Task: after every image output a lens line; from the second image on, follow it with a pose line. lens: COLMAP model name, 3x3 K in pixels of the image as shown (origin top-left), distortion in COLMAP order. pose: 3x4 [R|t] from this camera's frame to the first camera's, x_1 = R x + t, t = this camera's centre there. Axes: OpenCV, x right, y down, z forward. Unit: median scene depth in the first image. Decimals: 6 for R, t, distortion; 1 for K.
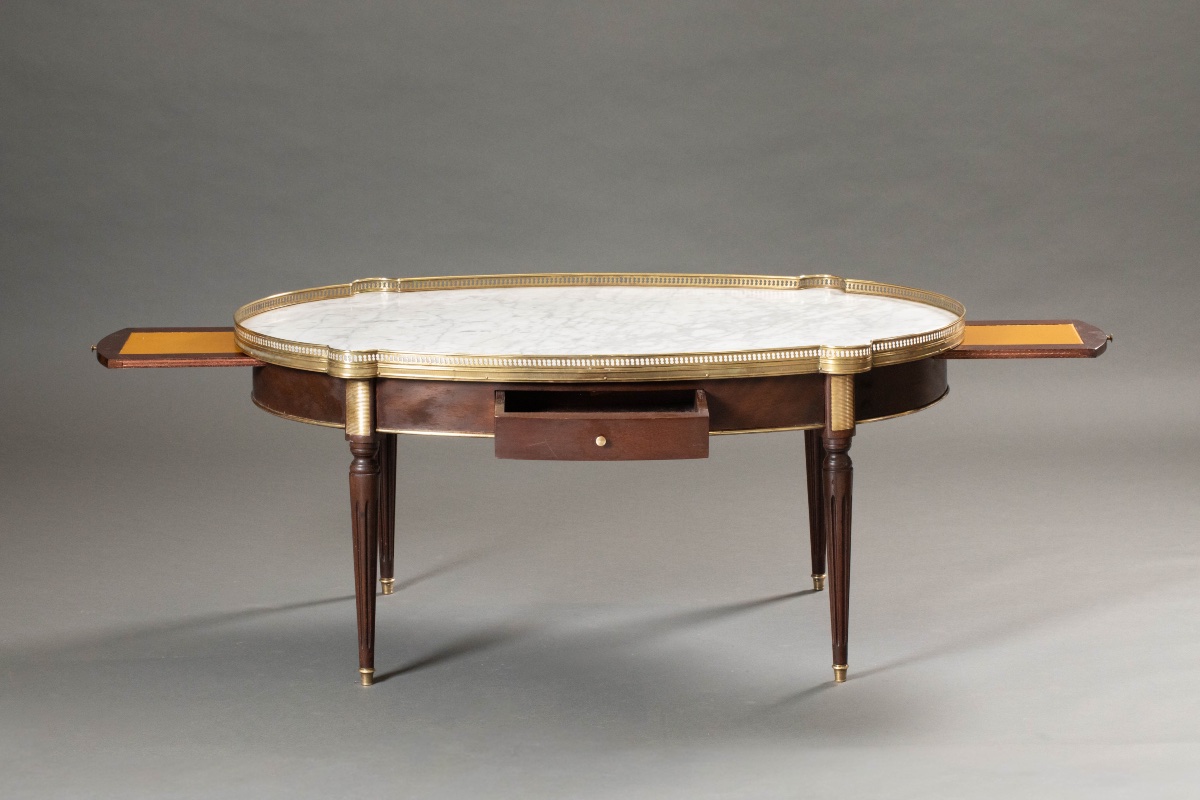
lens RADIAL K [[3542.7, 0, 607.9], [0, 3542.7, 400.7], [0, 0, 1]] dist [-0.055153, 0.000000]
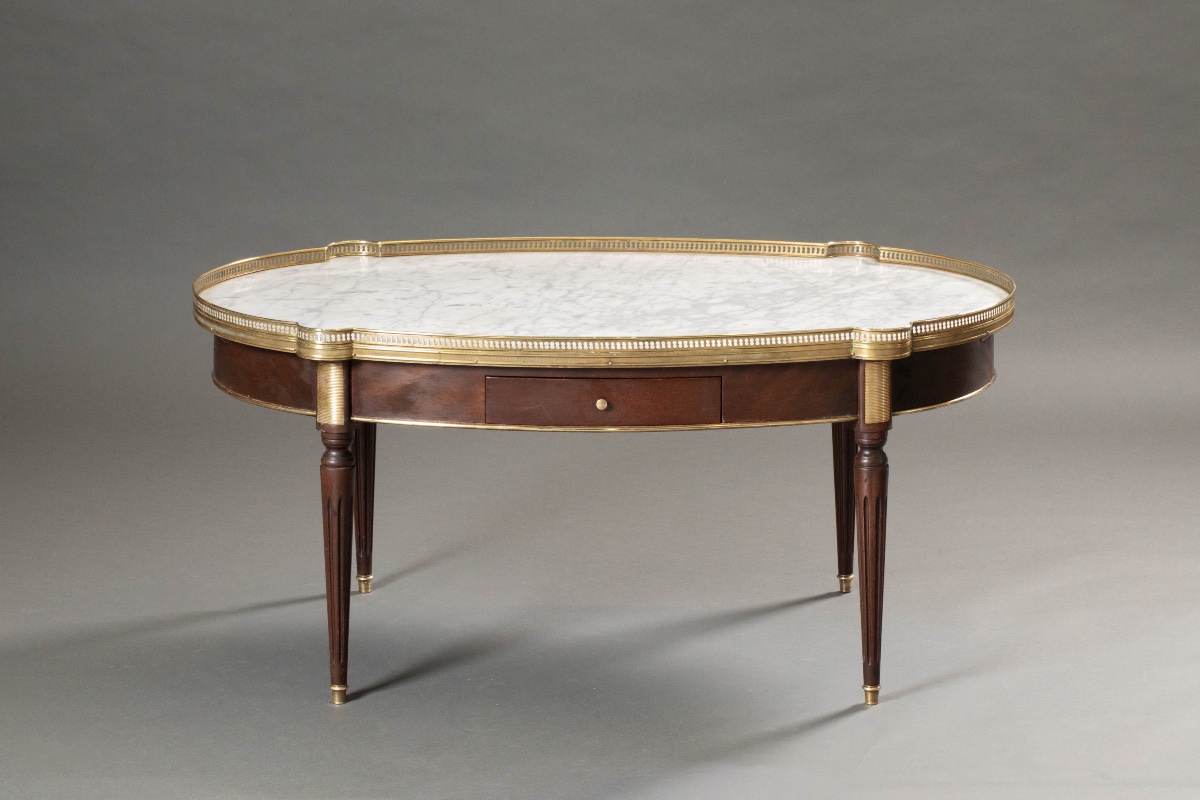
lens RADIAL K [[3542.7, 0, 596.5], [0, 3542.7, 401.6], [0, 0, 1]] dist [-0.055153, 0.000000]
pose [[0.999958, 0.008845, -0.002502, -0.001812], [-0.008778, 0.999634, 0.025572, -0.018714], [0.002727, -0.025549, 0.999670, 0.112523]]
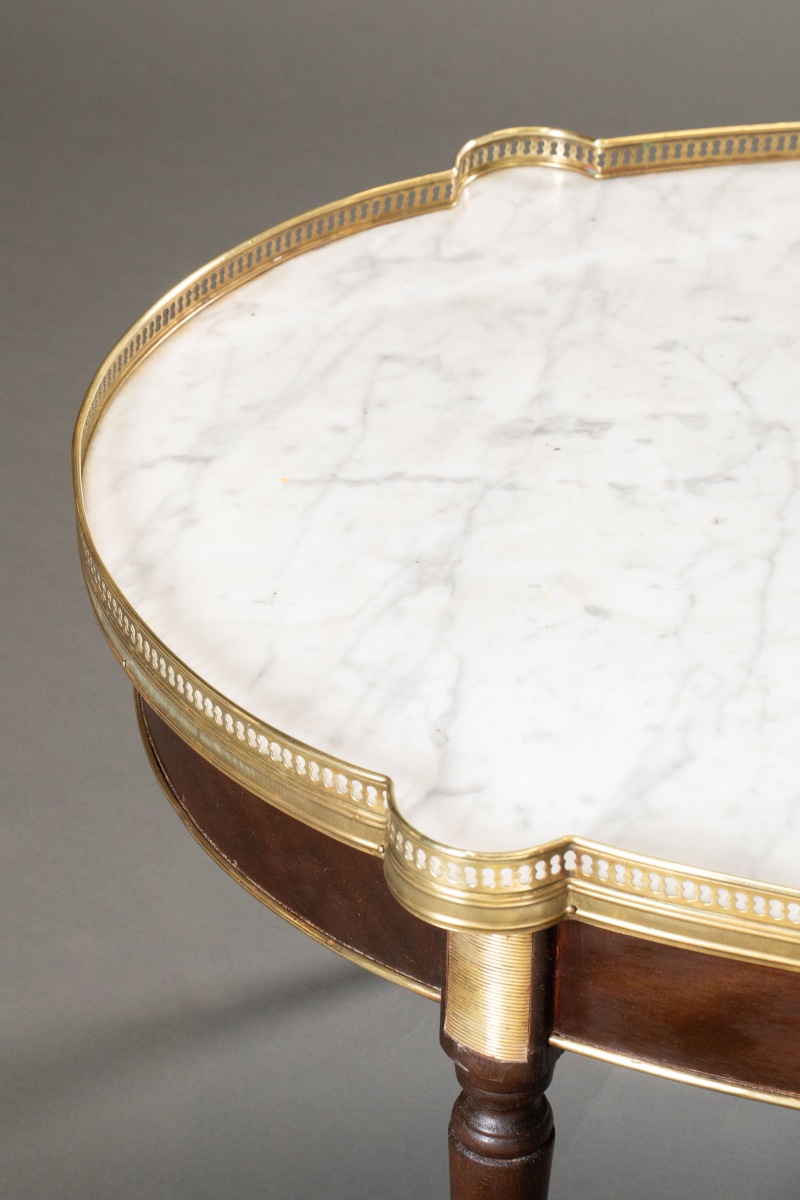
lens RADIAL K [[3542.7, 0, 402.0], [0, 3542.7, 598.4], [0, 0, 1]] dist [-0.055153, 0.000000]
pose [[0.997516, 0.047762, -0.051779, -0.062739], [-0.023468, 0.918377, 0.395010, -0.134311], [0.066419, -0.392813, 0.917217, 0.733114]]
